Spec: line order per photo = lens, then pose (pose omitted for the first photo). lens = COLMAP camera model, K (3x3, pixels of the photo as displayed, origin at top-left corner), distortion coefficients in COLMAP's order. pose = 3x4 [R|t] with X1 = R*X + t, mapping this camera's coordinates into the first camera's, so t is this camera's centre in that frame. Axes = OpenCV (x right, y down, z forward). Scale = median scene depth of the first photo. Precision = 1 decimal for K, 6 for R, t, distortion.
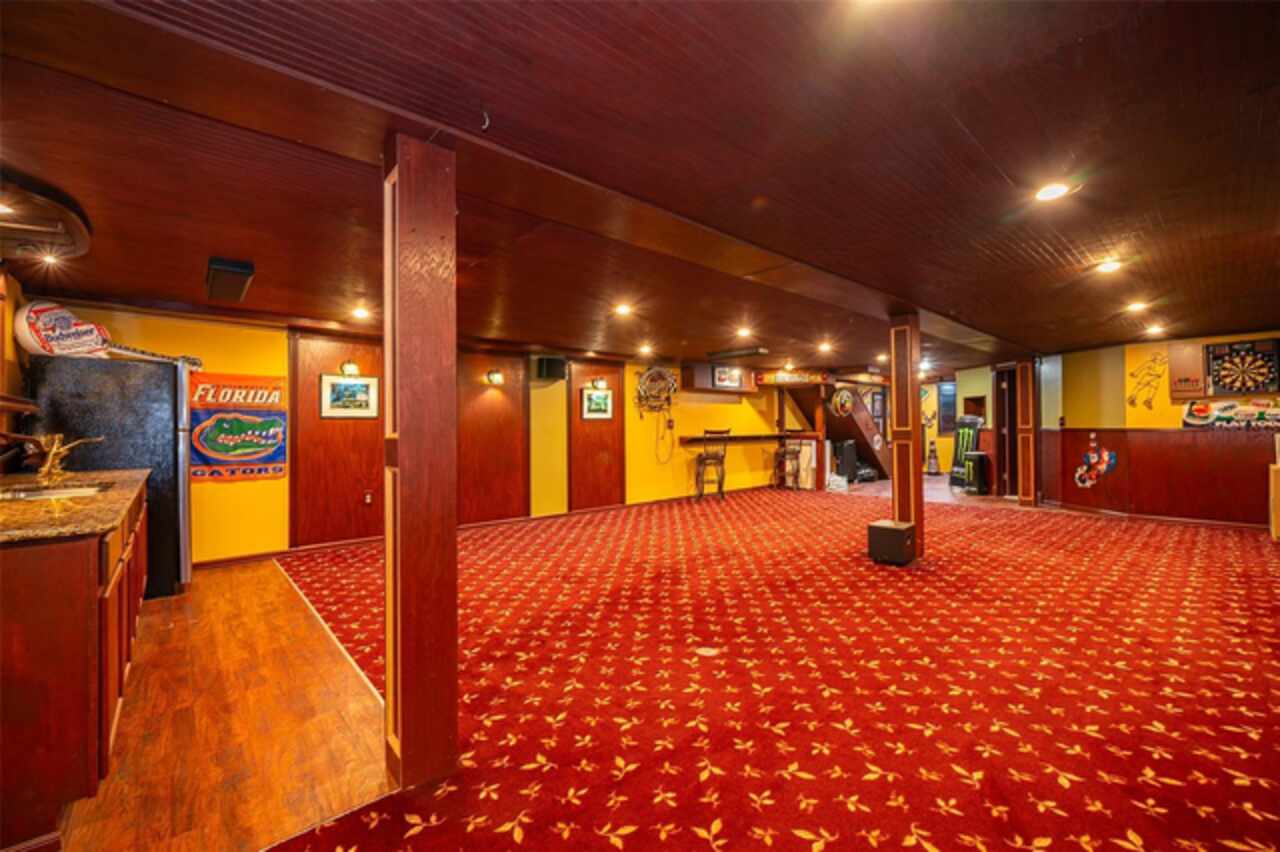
lens RADIAL K [[522.8, 0, 664.5], [0, 522.8, 422.2], [0, 0, 1]] dist [0.028377, -0.000179]
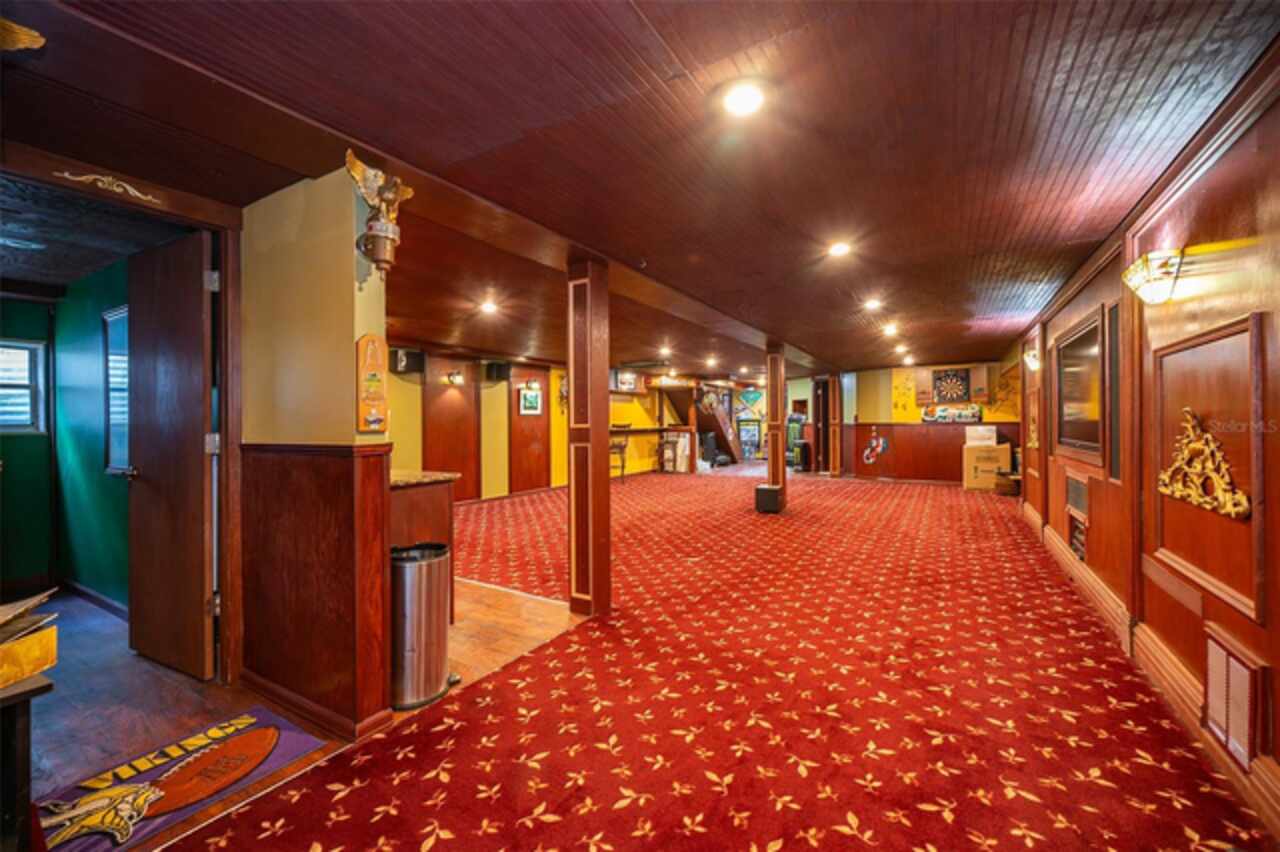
lens RADIAL K [[532.1, 0, 639.0], [0, 532.1, 431.1], [0, 0, 1]] dist [-0.001957, -0.000182]
pose [[0.957767, -0.003599, 0.287524, -0.206184], [-0.003336, 0.999715, 0.023628, 0.001030], [-0.287527, -0.023589, 0.957482, -0.189655]]
